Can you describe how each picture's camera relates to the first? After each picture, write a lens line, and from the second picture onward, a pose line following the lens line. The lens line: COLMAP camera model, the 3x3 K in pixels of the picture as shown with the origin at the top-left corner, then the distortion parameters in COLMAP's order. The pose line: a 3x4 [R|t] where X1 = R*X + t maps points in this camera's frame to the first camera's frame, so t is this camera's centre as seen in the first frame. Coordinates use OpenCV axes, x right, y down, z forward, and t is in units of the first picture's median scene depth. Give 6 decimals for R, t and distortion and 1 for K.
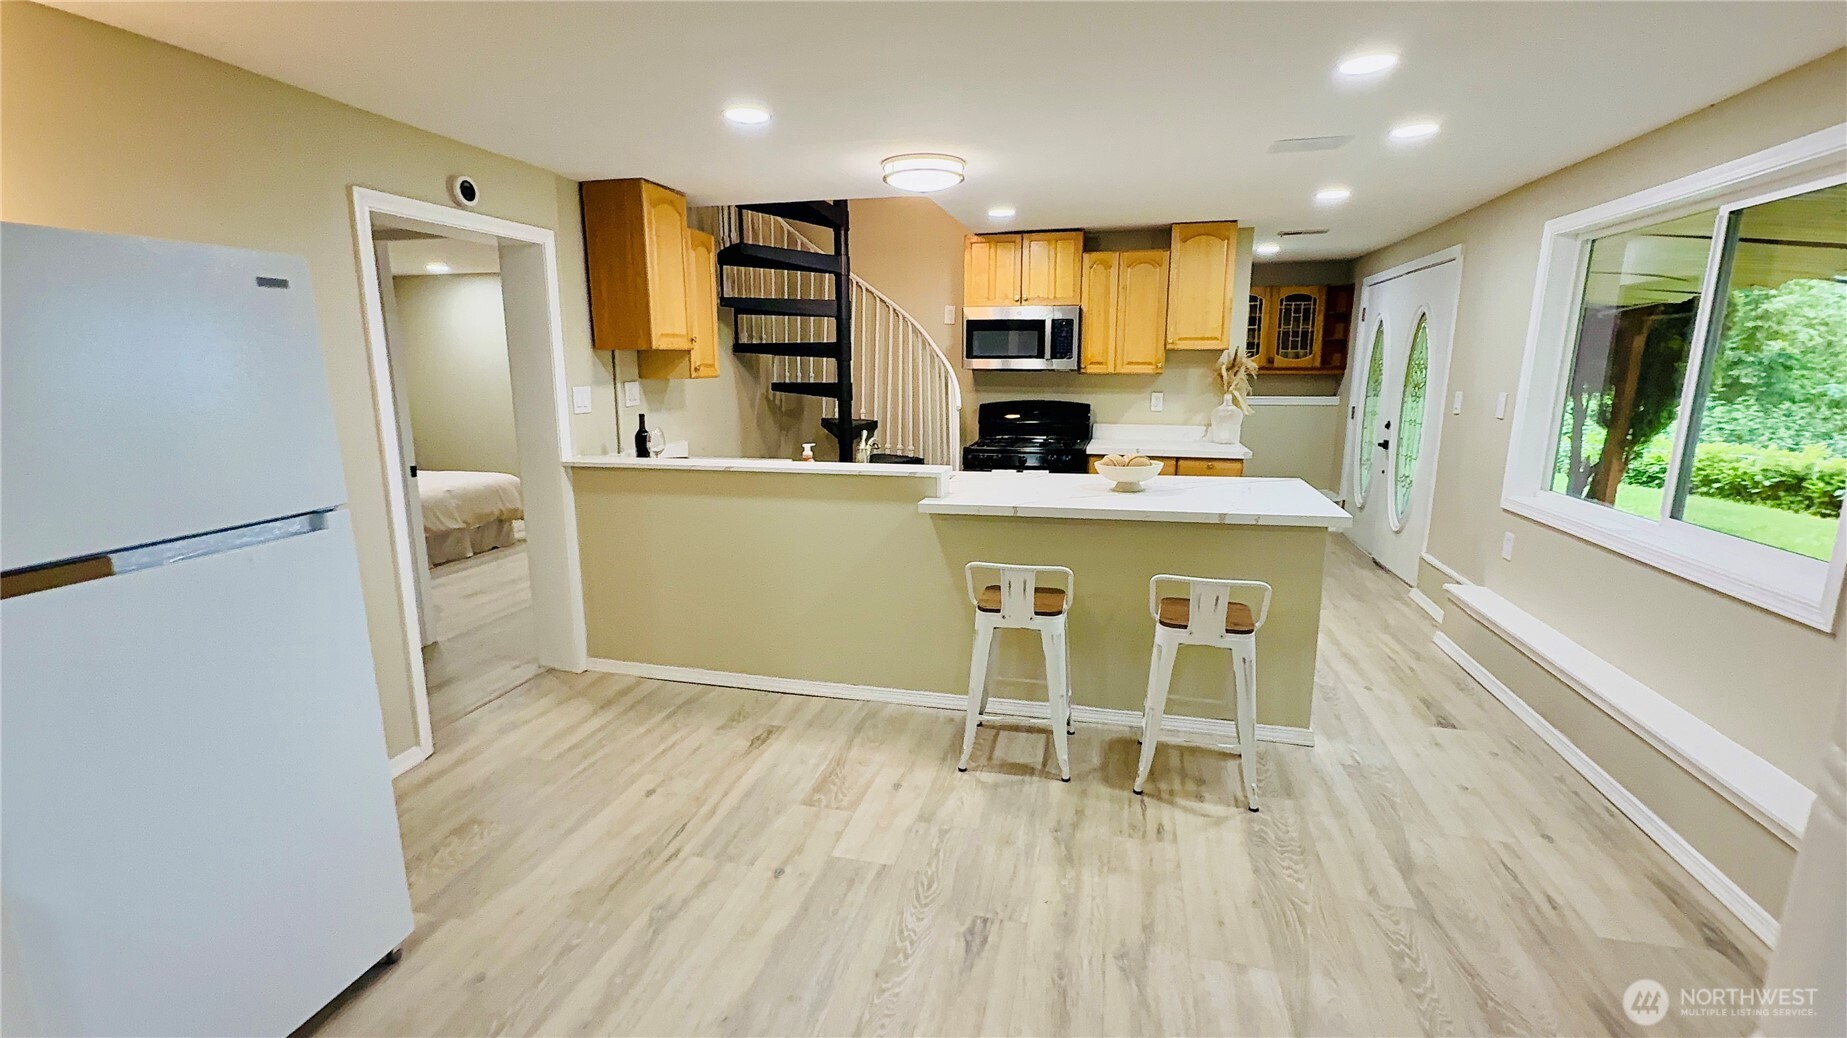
lens RADIAL K [[805.0, 0, 931.8], [0, 805.0, 519.3], [0, 0, 1]] dist [-0.000979, 0.010194]
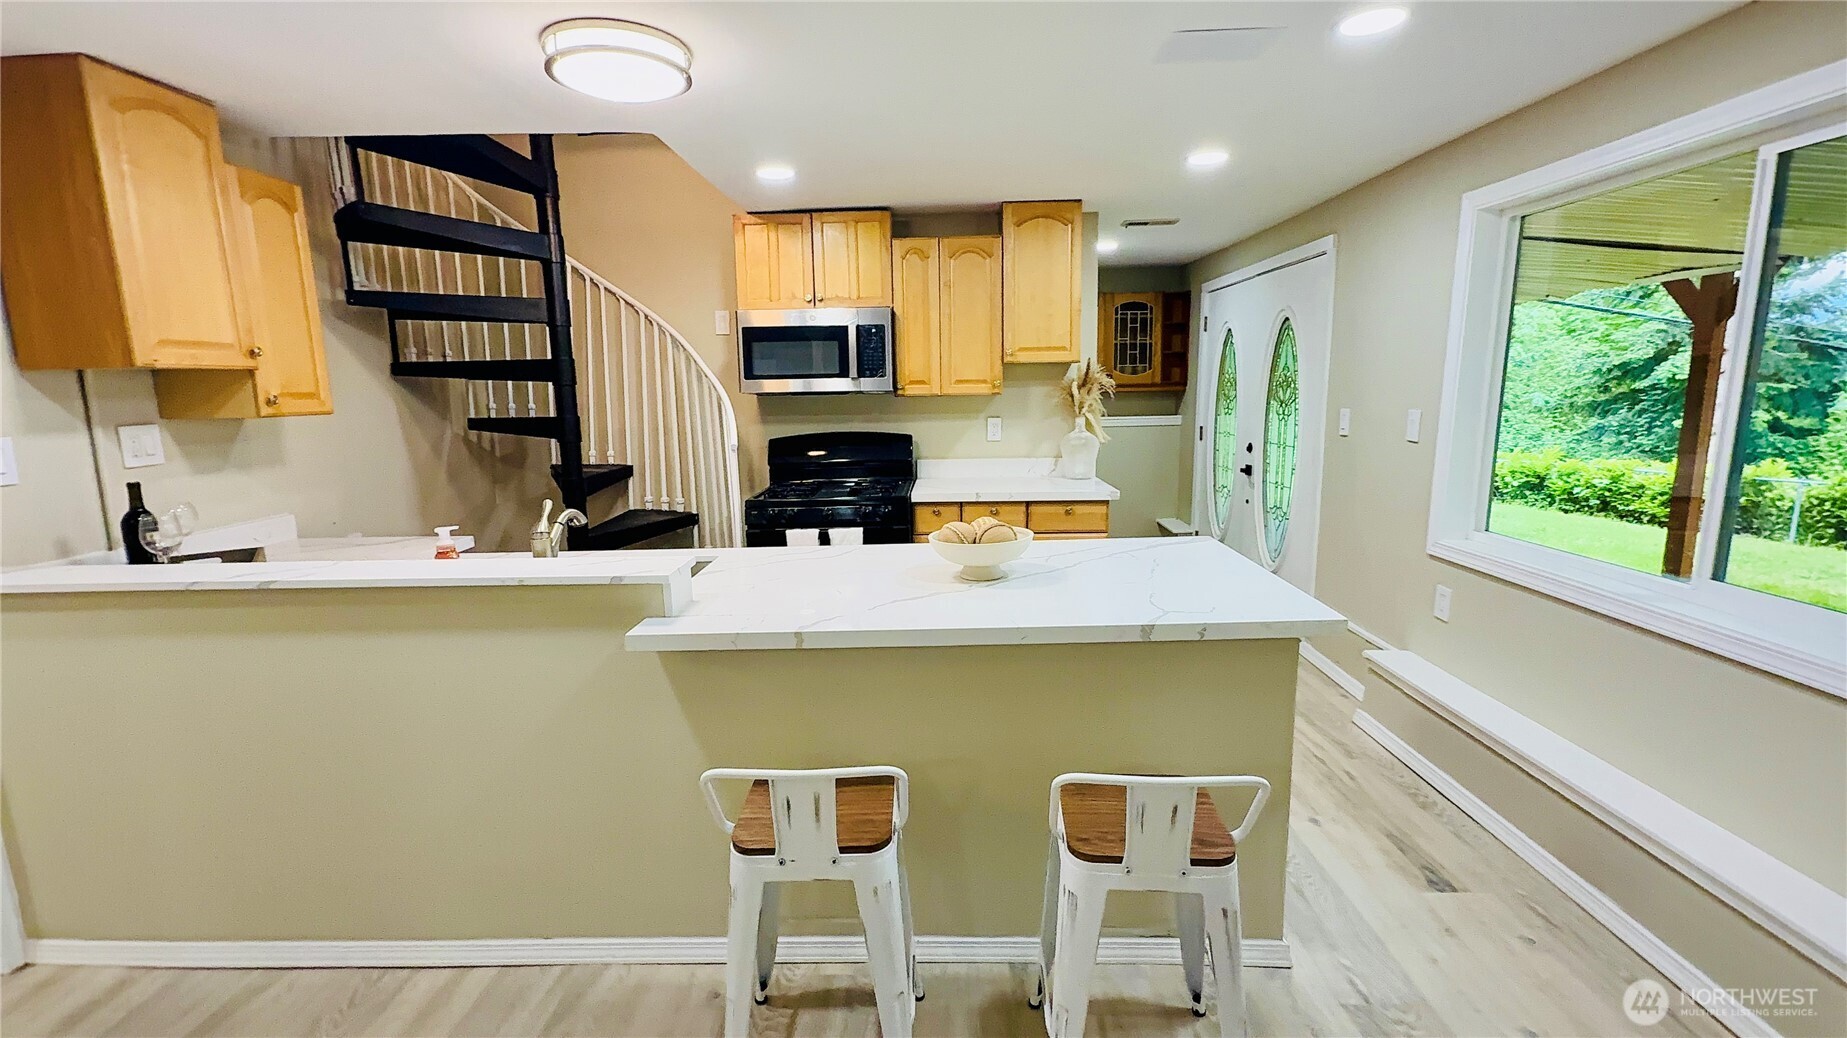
lens RADIAL K [[805.0, 0, 931.8], [0, 805.0, 519.3], [0, 0, 1]] dist [-0.000979, 0.010194]
pose [[0.975252, -0.053211, 0.214596, 0.046682], [0.059134, 0.998023, -0.021271, -0.047054], [-0.213040, 0.033435, 0.976471, 0.255516]]
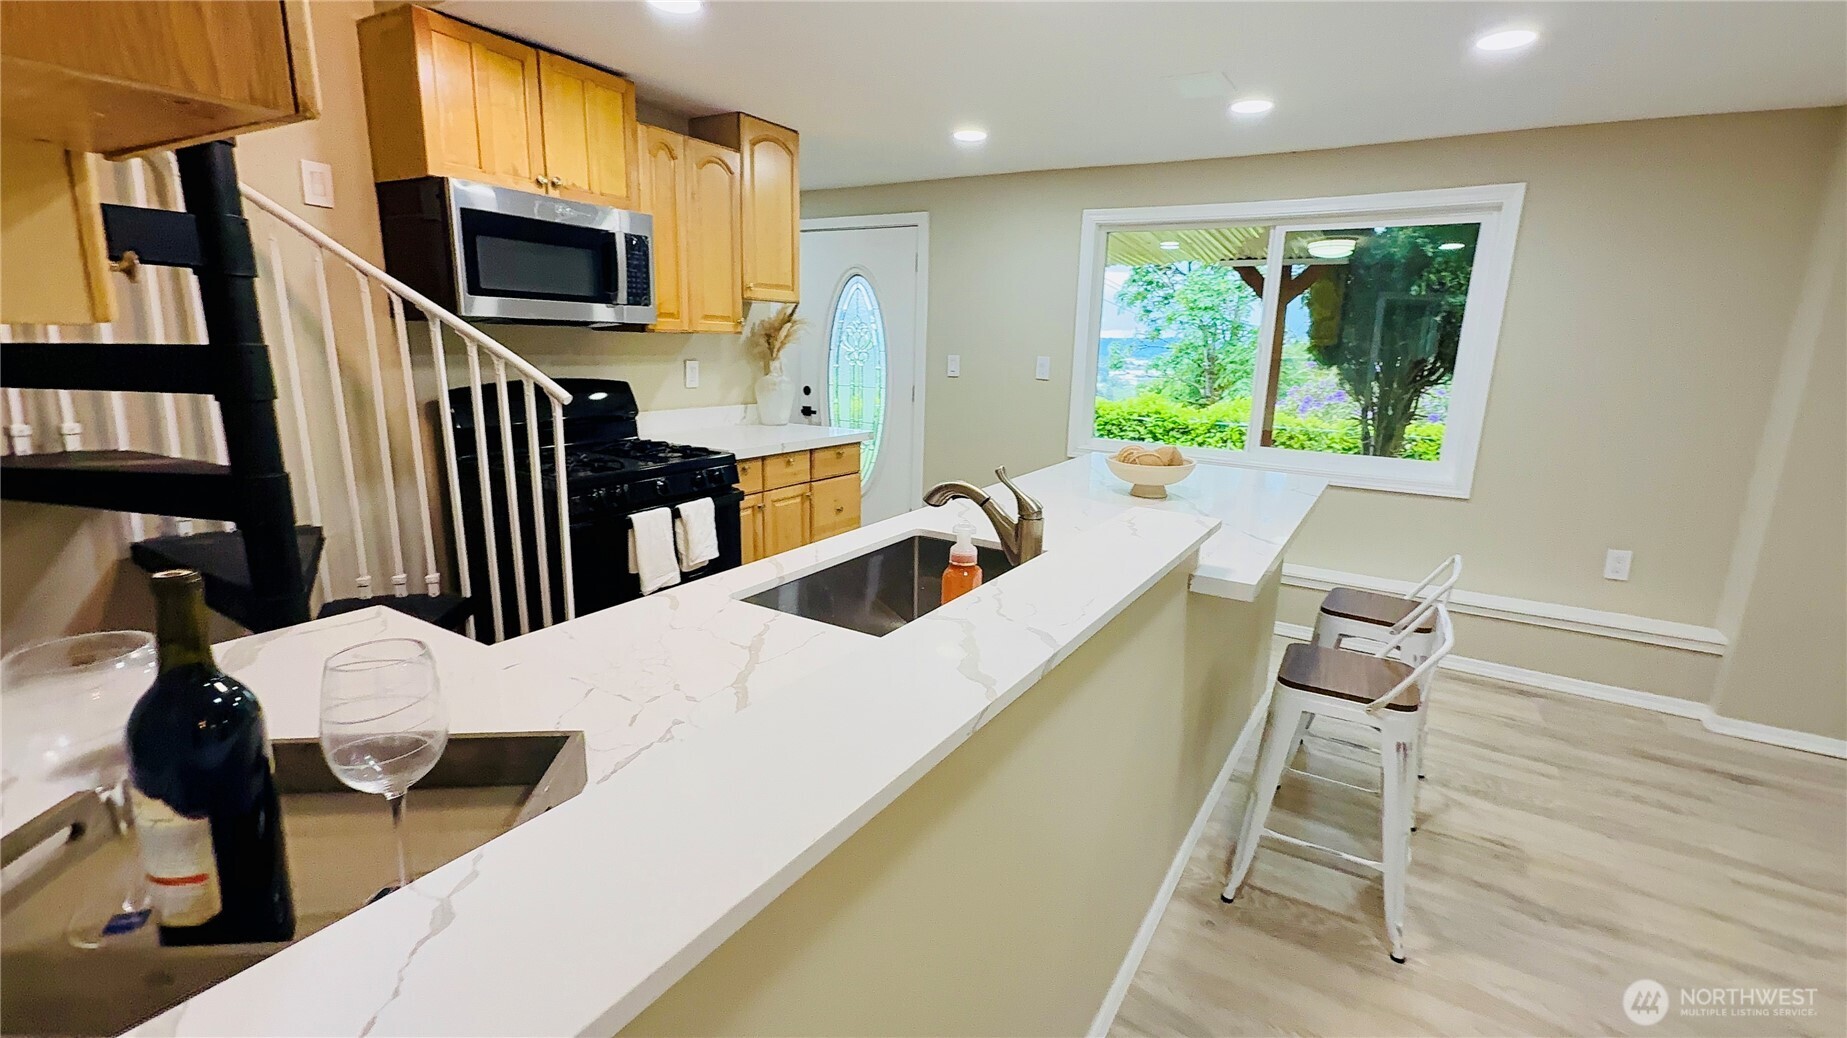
lens RADIAL K [[805.0, 0, 931.8], [0, 805.0, 519.3], [0, 0, 1]] dist [-0.000979, 0.010194]
pose [[0.302924, -0.200561, 0.931672, -0.347815], [0.154281, 0.975030, 0.159732, -0.109999], [-0.940444, 0.095353, 0.326303, 0.632341]]
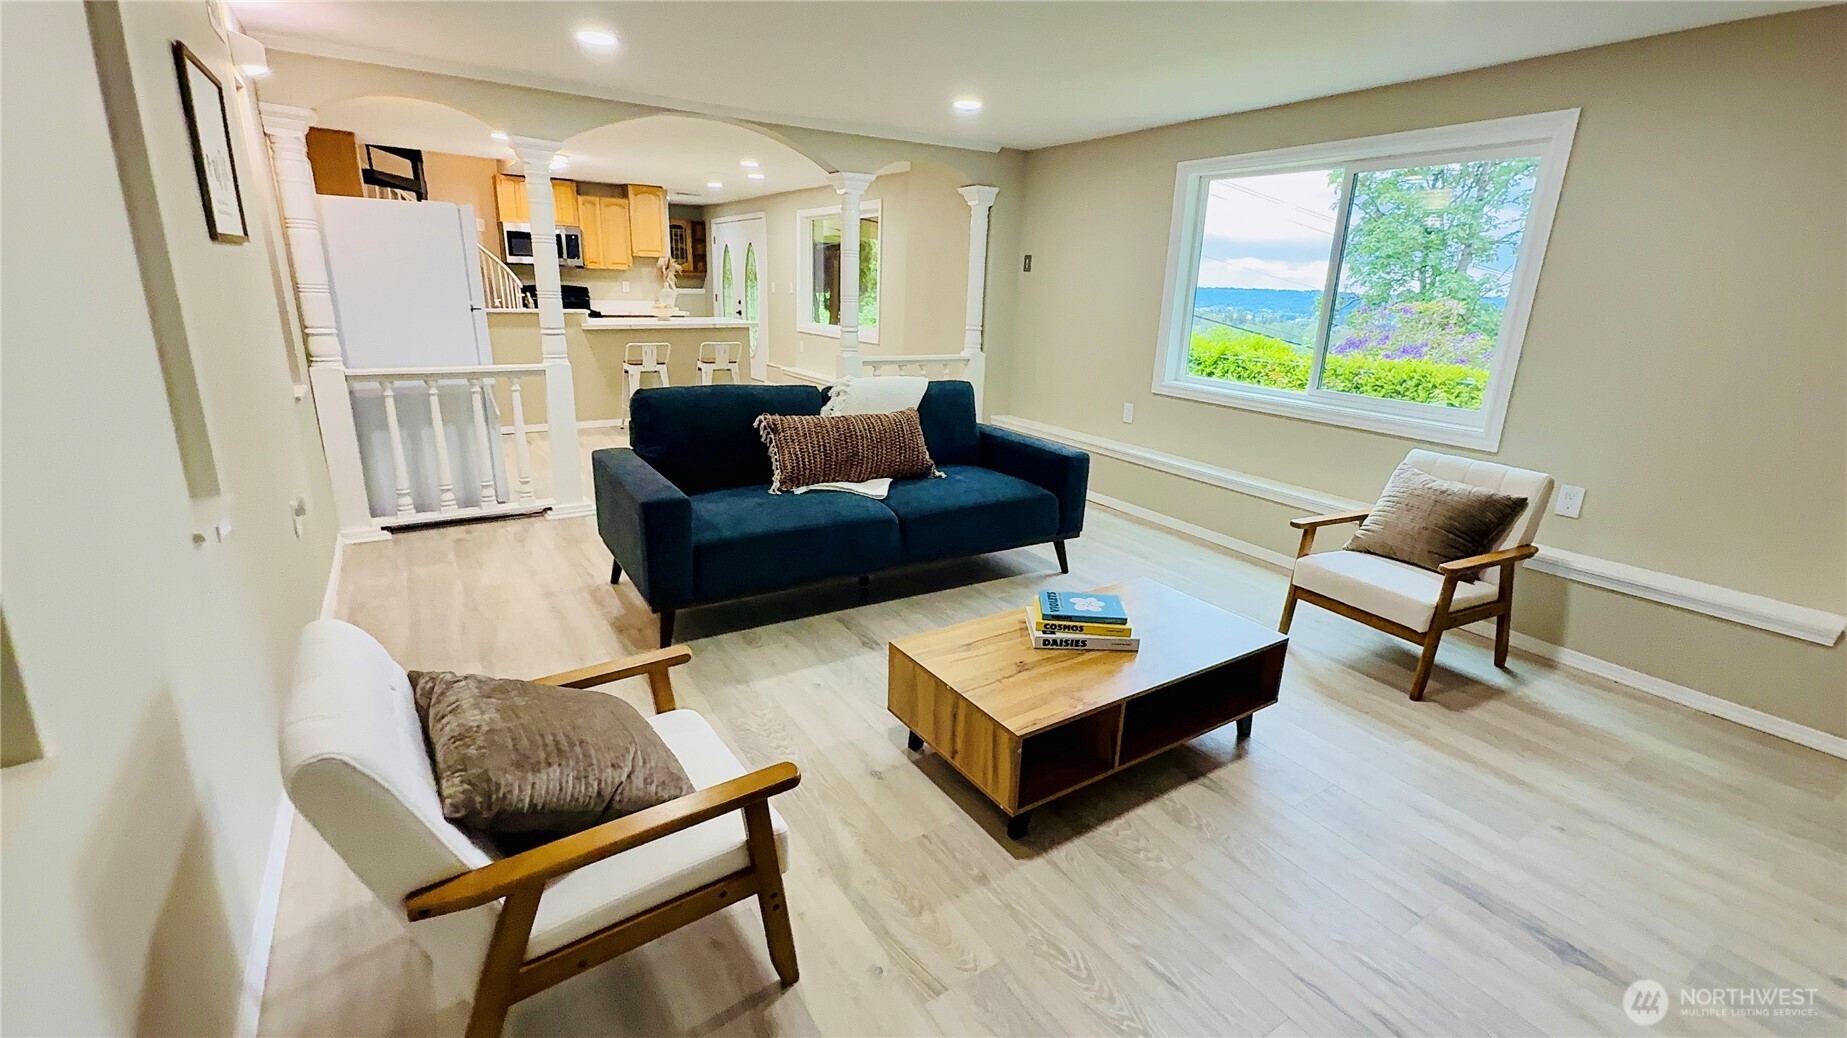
lens RADIAL K [[780.4, 0, 918.6], [0, 780.4, 509.1], [0, 0, 1]] dist [0.000122, 0.000088]
pose [[0.695151, -0.178346, 0.696389, -0.571557], [0.104597, 0.983520, 0.147470, 0.152081], [-0.711213, -0.029674, 0.702350, -0.682135]]
